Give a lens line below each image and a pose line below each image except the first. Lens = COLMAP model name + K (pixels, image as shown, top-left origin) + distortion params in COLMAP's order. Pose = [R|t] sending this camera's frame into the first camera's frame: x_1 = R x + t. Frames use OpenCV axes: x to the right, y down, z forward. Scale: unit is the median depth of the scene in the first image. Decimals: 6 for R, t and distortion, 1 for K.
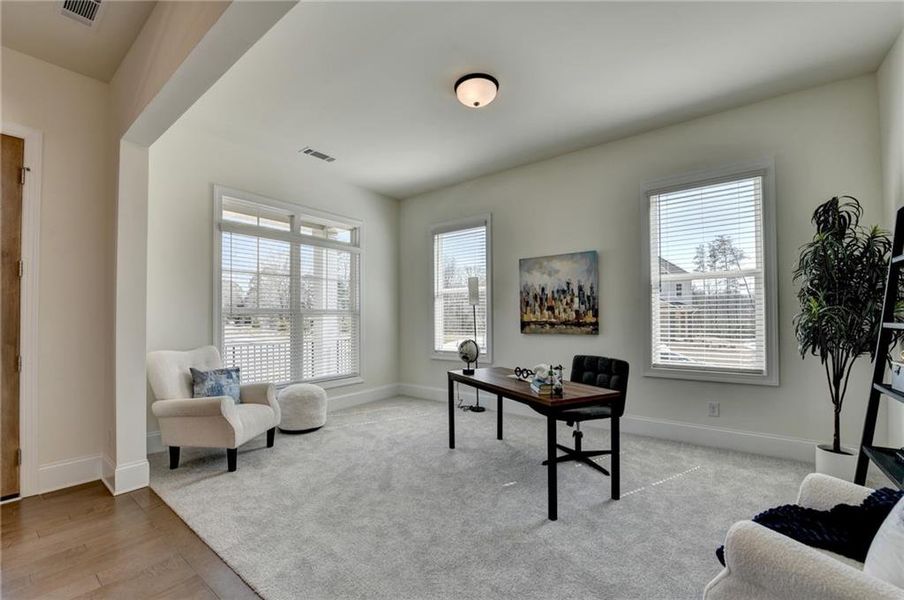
lens RADIAL K [[362.5, 0, 441.6], [0, 362.5, 311.1], [0, 0, 1]] dist [-0.017881, -0.000228]
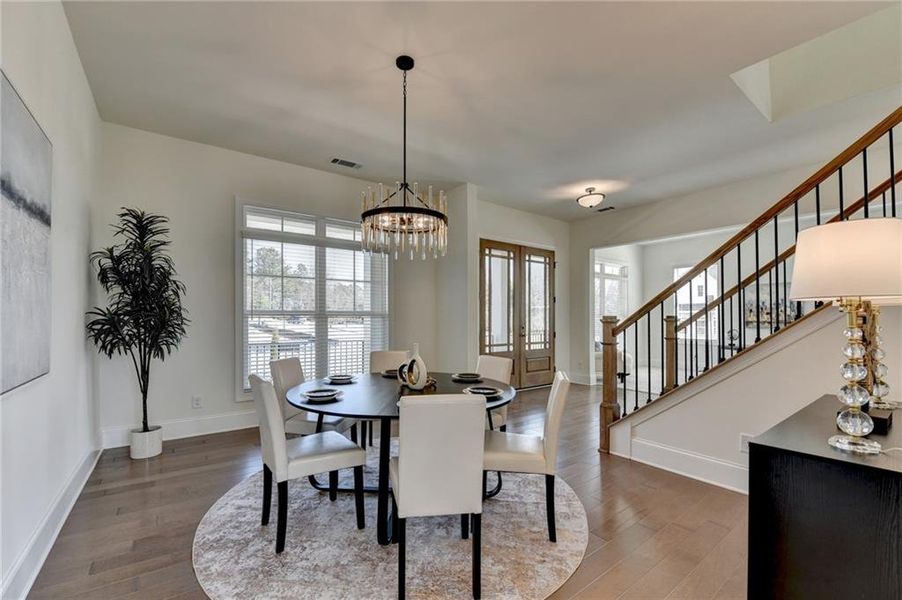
lens RADIAL K [[376.8, 0, 443.4], [0, 376.8, 320.0], [0, 0, 1]] dist [-0.012057, -0.000094]
pose [[0.959476, 0.006634, -0.281711, -0.851013], [-0.000402, 0.999754, 0.022175, -0.019930], [0.281789, -0.021163, 0.959243, -1.439956]]
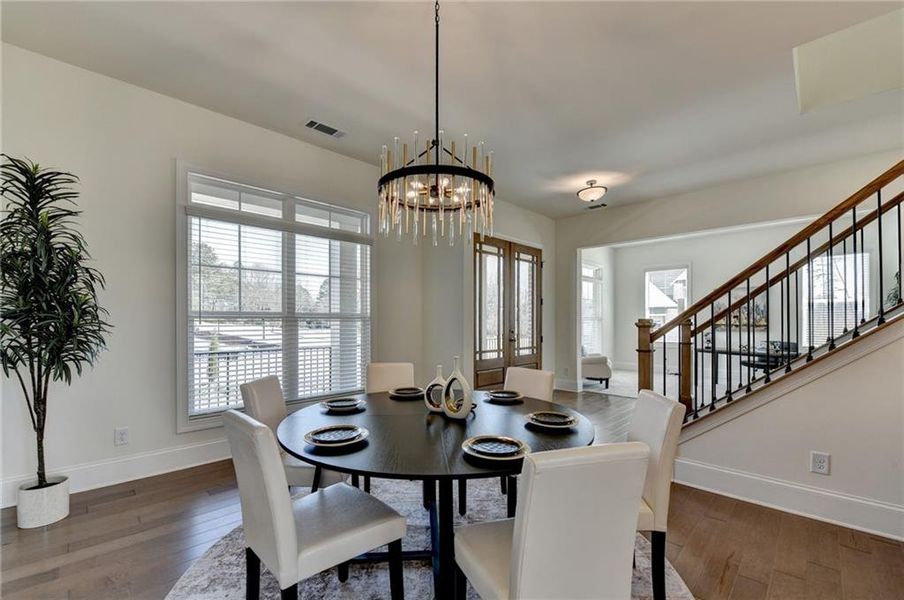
lens RADIAL K [[378.2, 0, 444.7], [0, 378.2, 323.9], [0, 0, 1]] dist [-0.014437, -0.000674]
pose [[0.990527, 0.005601, -0.137206, -1.073784], [-0.002315, 0.999707, 0.024095, -0.016879], [0.137301, -0.023550, 0.990249, -1.274561]]
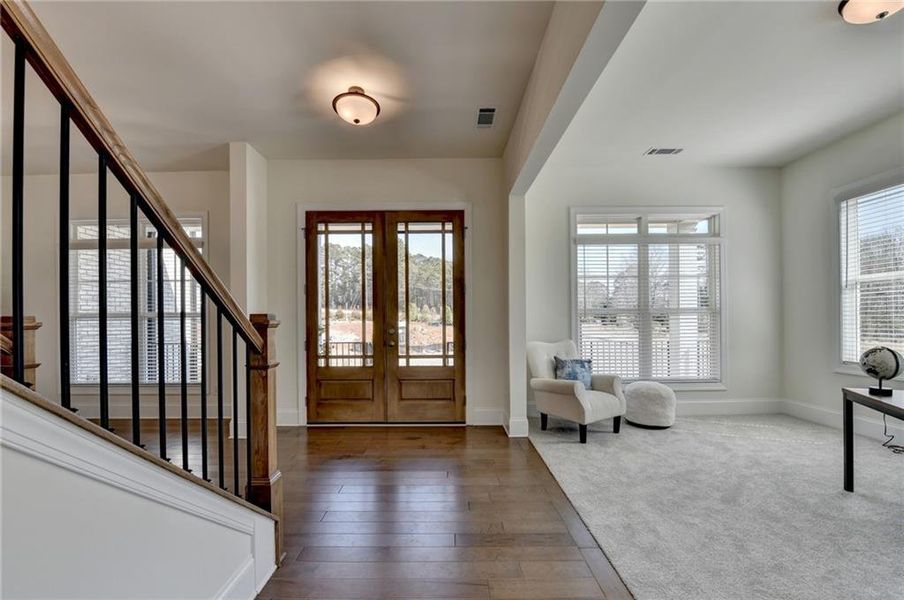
lens RADIAL K [[377.7, 0, 444.4], [0, 377.7, 320.0], [0, 0, 1]] dist [-0.012057, -0.000094]
pose [[0.600942, 0.003980, -0.799283, 0.138331], [0.017491, 0.999683, 0.018128, -0.002676], [0.799101, -0.024874, 0.600681, -0.119874]]
